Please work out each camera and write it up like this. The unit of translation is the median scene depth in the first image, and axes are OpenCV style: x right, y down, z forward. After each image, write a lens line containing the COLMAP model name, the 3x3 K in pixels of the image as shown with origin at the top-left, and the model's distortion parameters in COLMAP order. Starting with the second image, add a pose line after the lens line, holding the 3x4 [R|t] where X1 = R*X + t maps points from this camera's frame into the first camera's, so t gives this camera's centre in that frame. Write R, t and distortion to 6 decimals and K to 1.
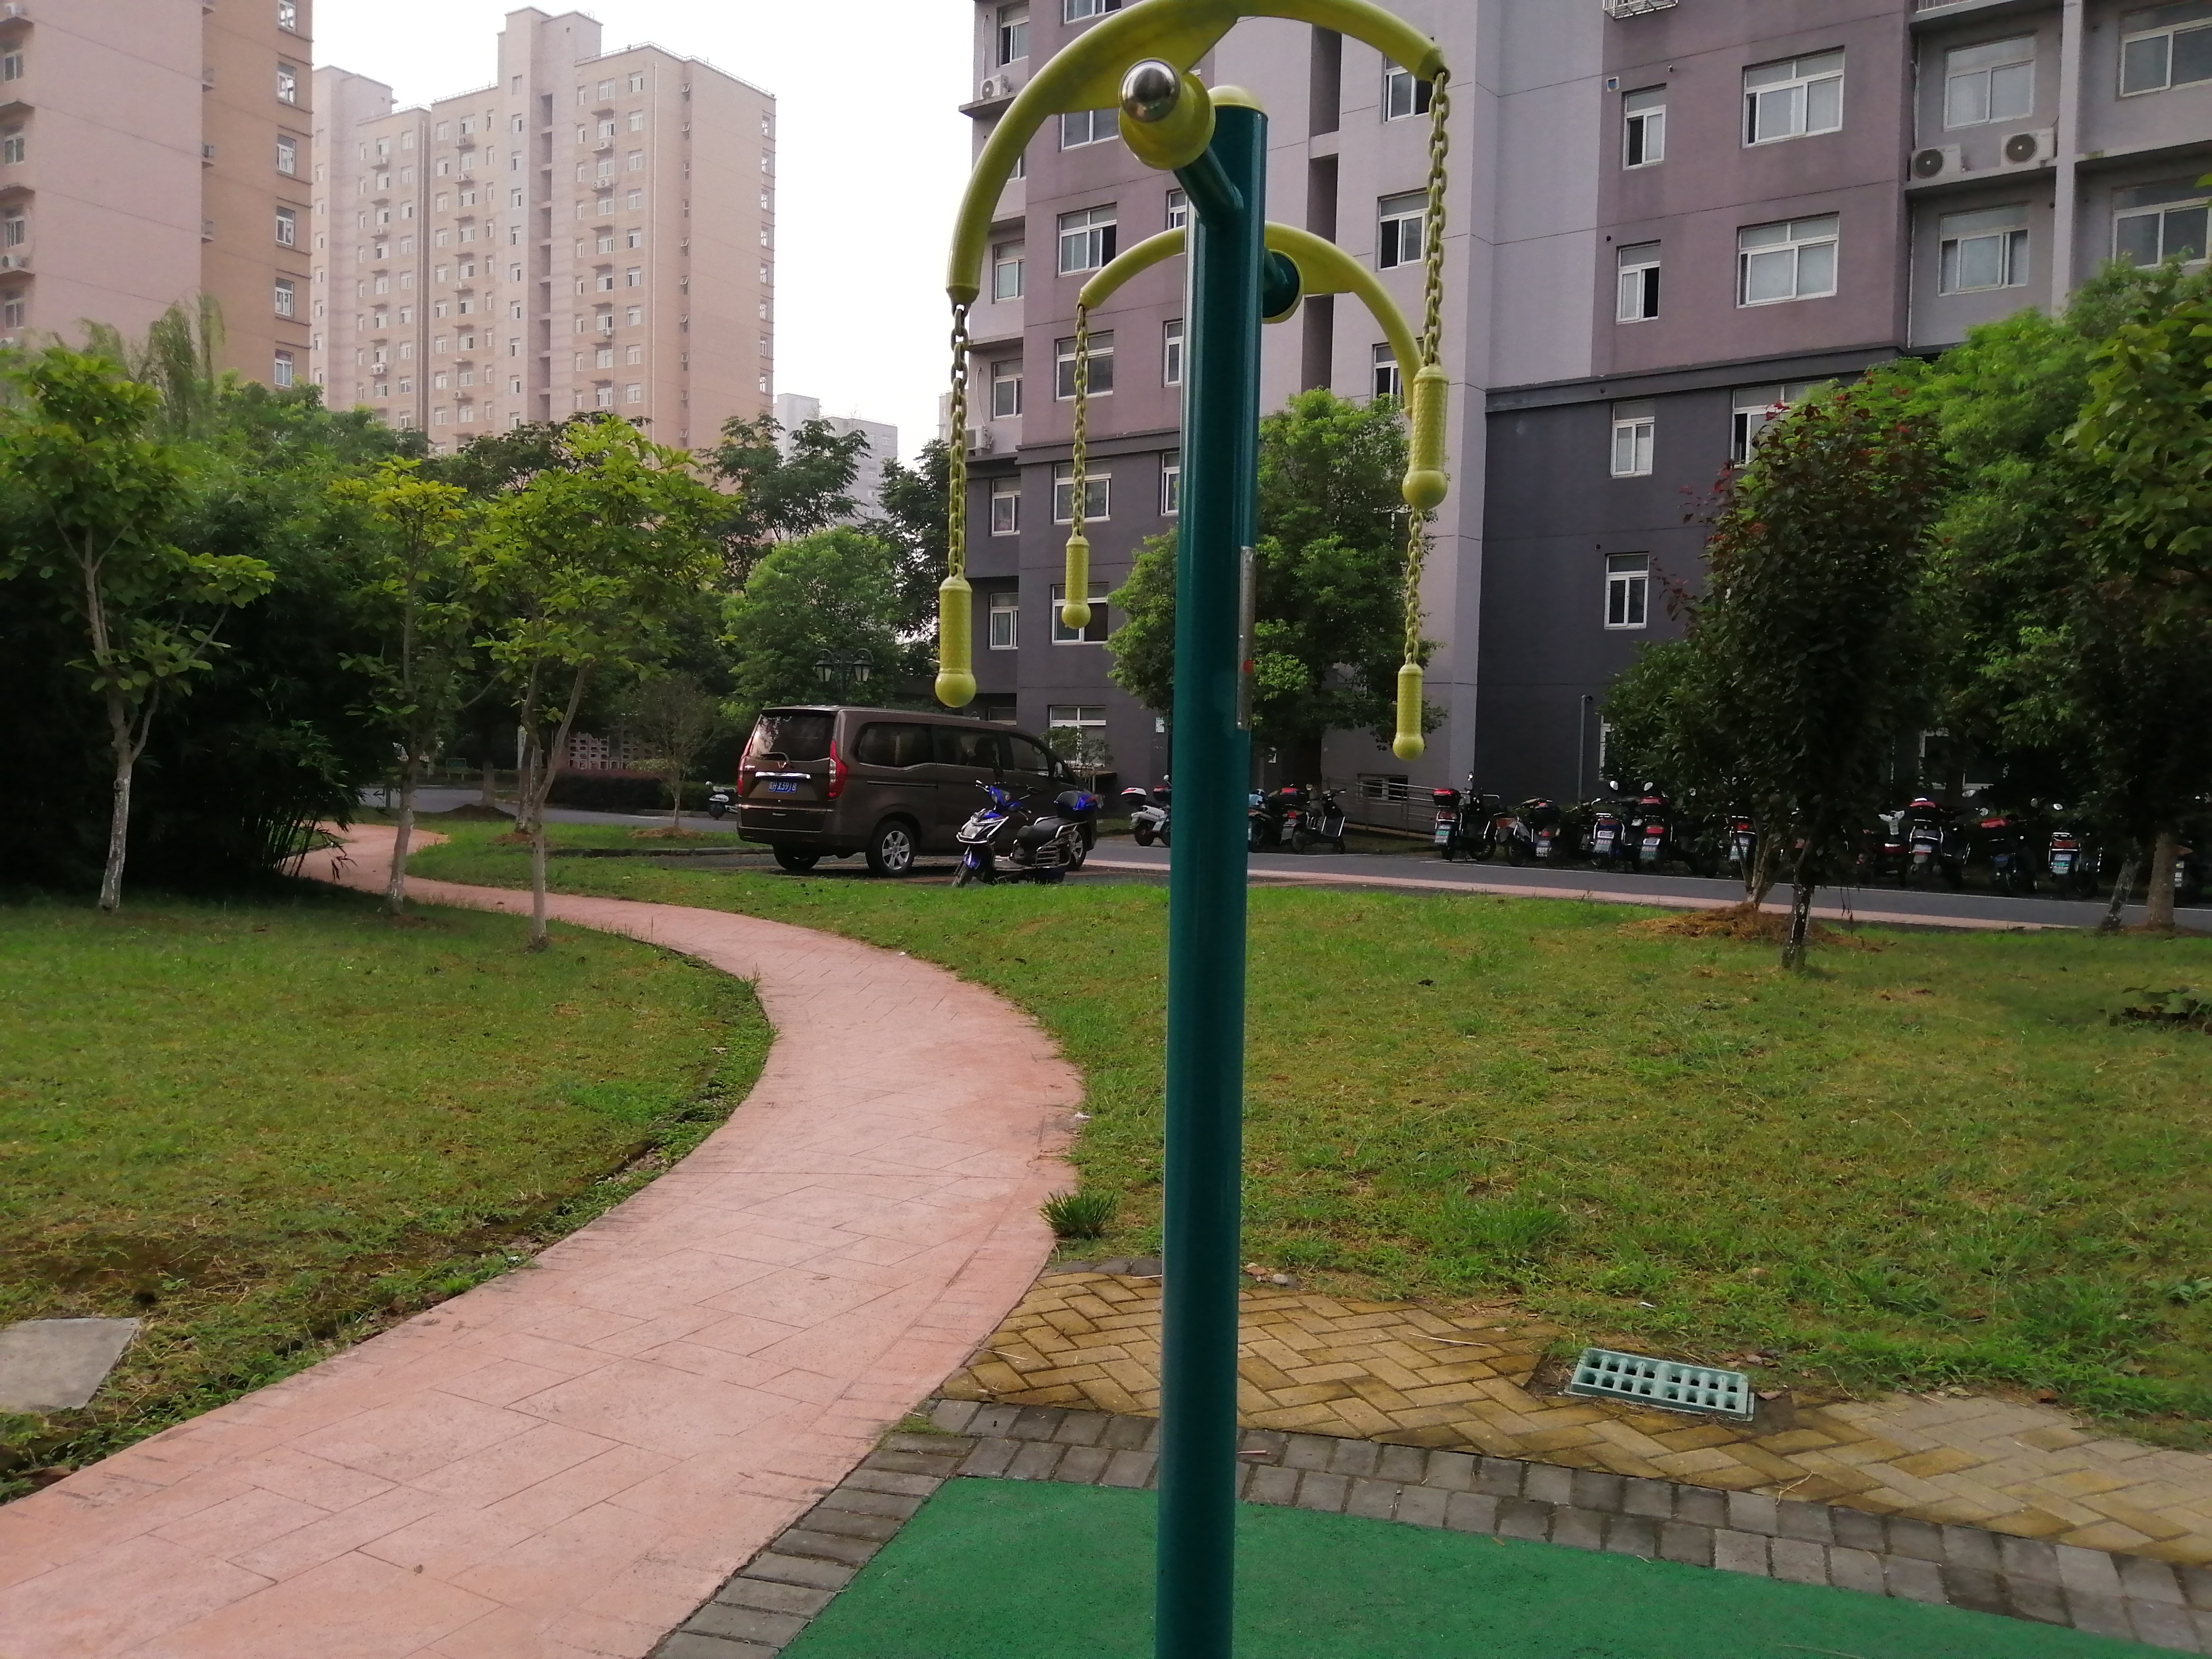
lens RADIAL K [[1685.9, 0, 1106.0], [0, 1685.9, 829.5], [0, 0, 1]] dist [0.051877, -0.090483]
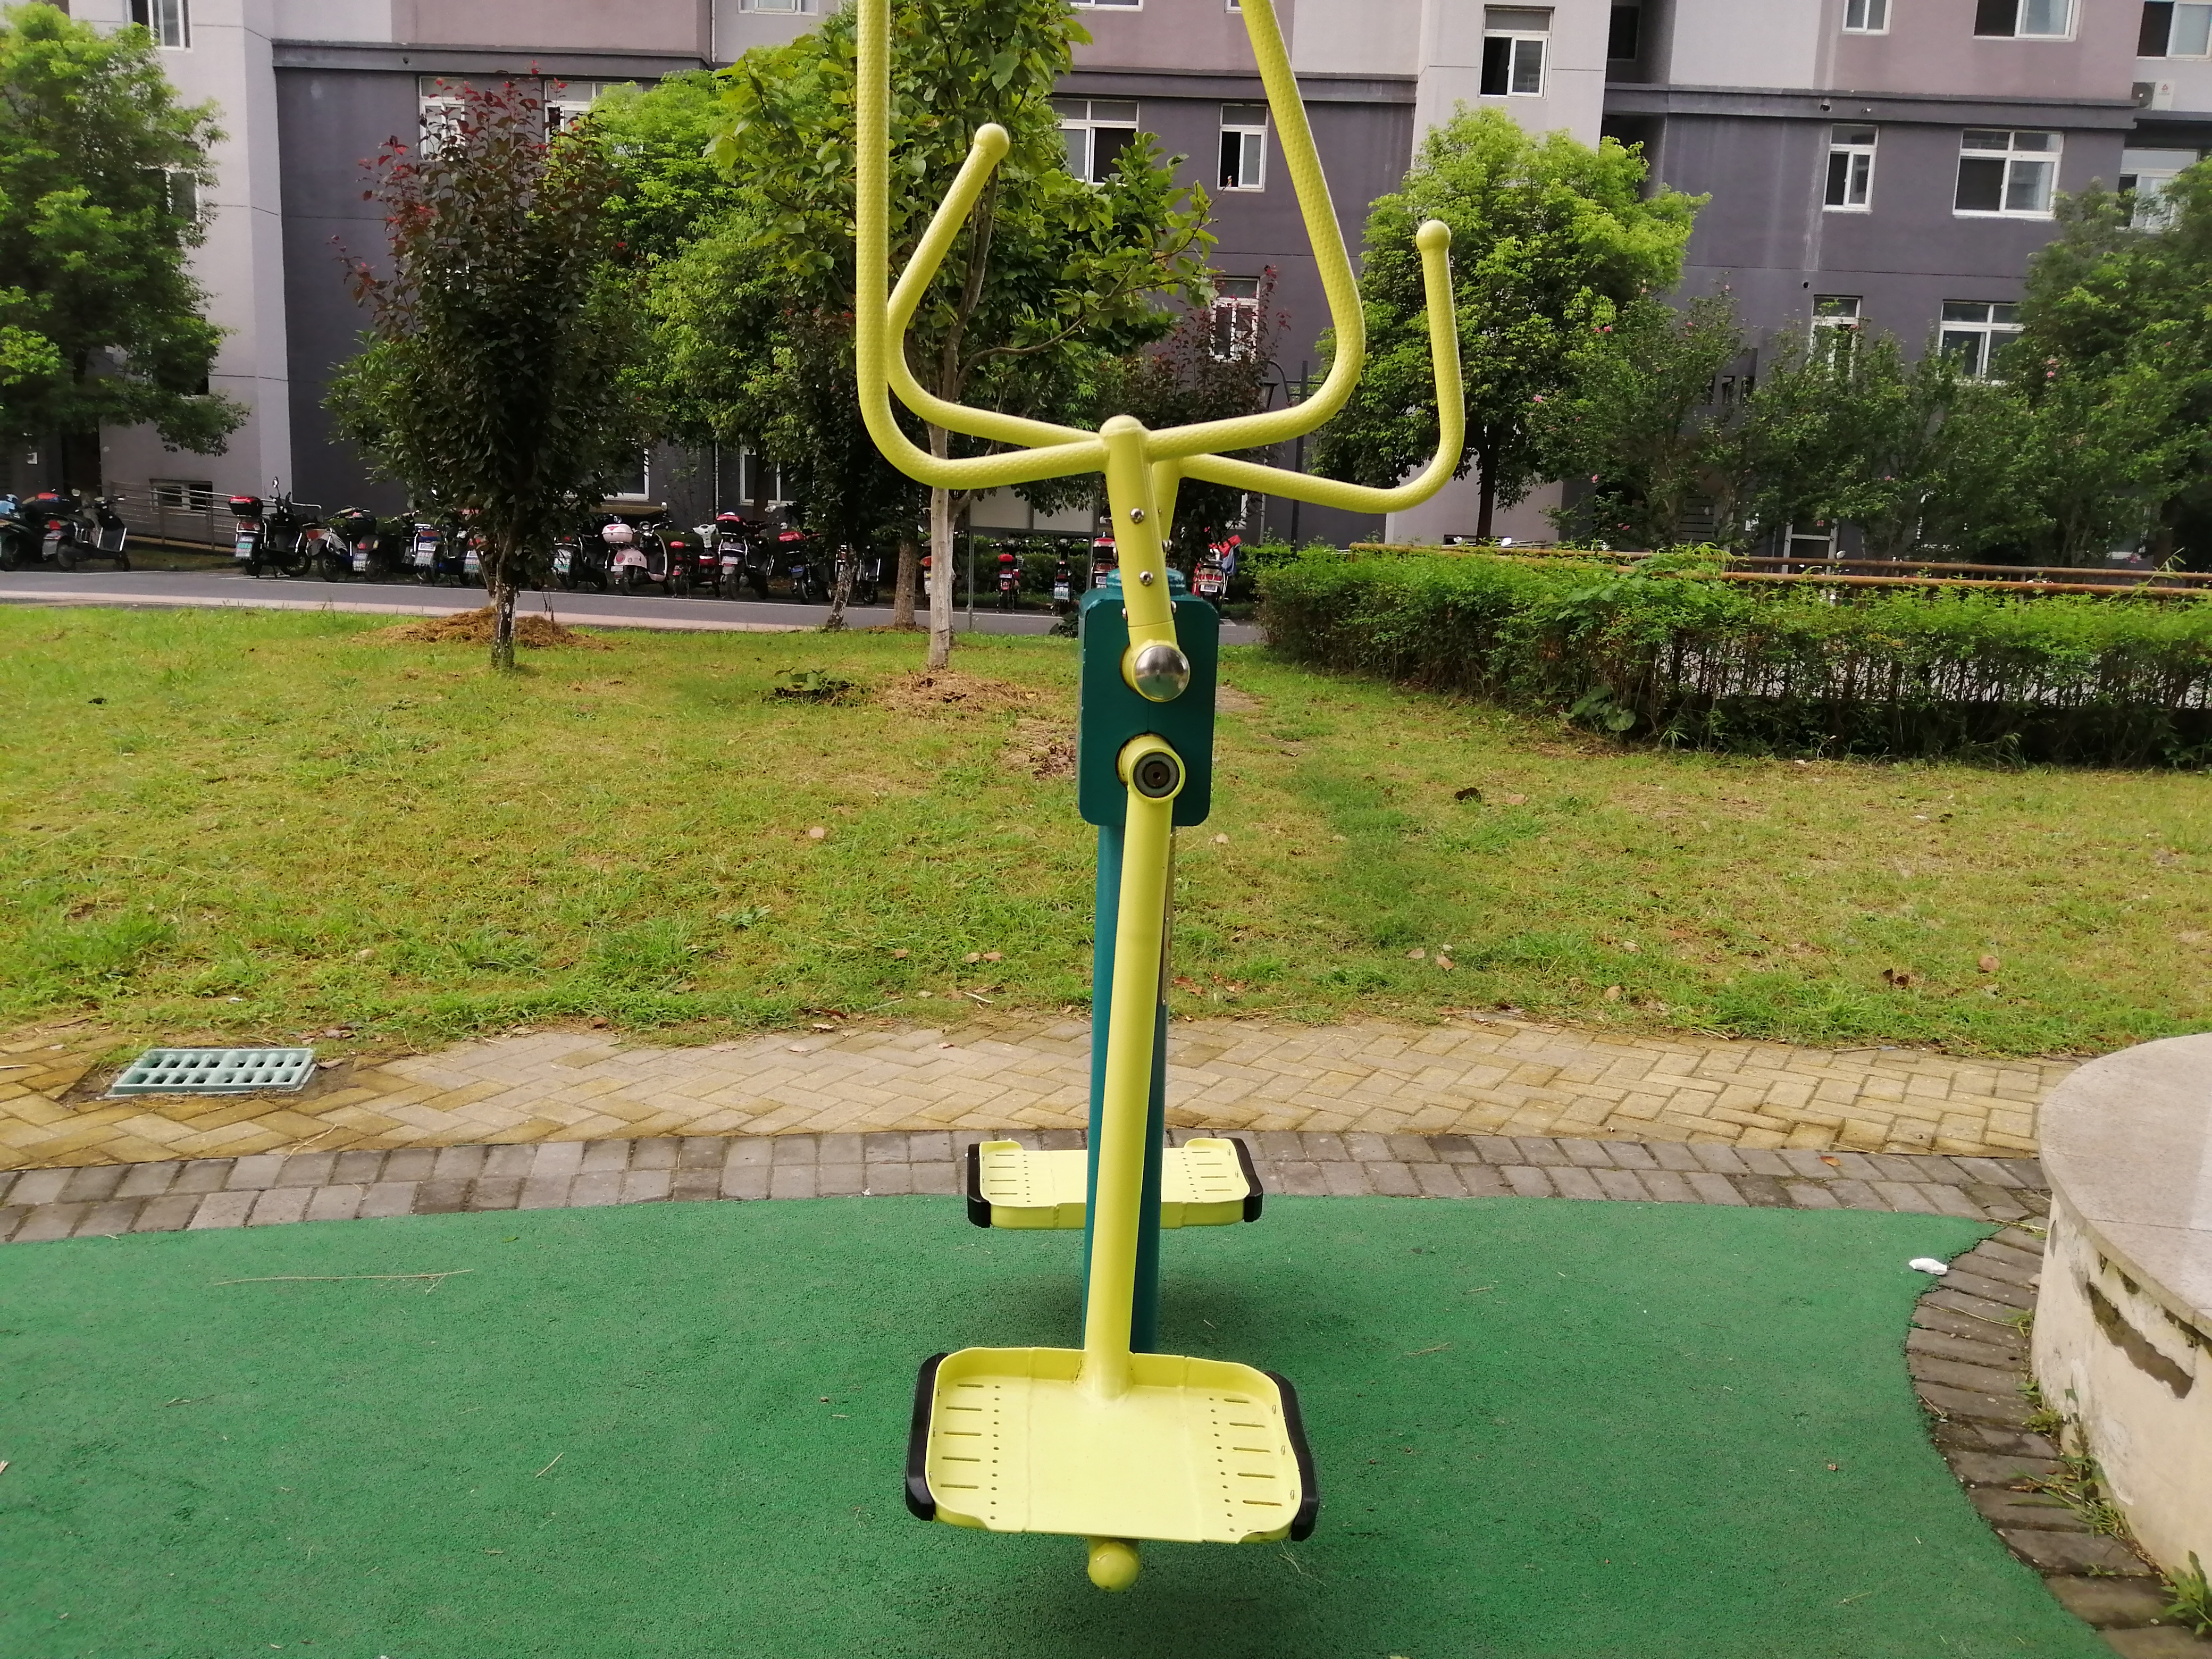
lens RADIAL K [[1689.9, 0, 1106.0], [0, 1689.9, 829.5], [0, 0, 1]] dist [0.083778, -0.154439]
pose [[0.823341, -0.094366, 0.559647, 0.176694], [0.003574, 0.986923, 0.161155, 0.020734], [-0.567535, -0.130686, 0.812911, -0.085857]]
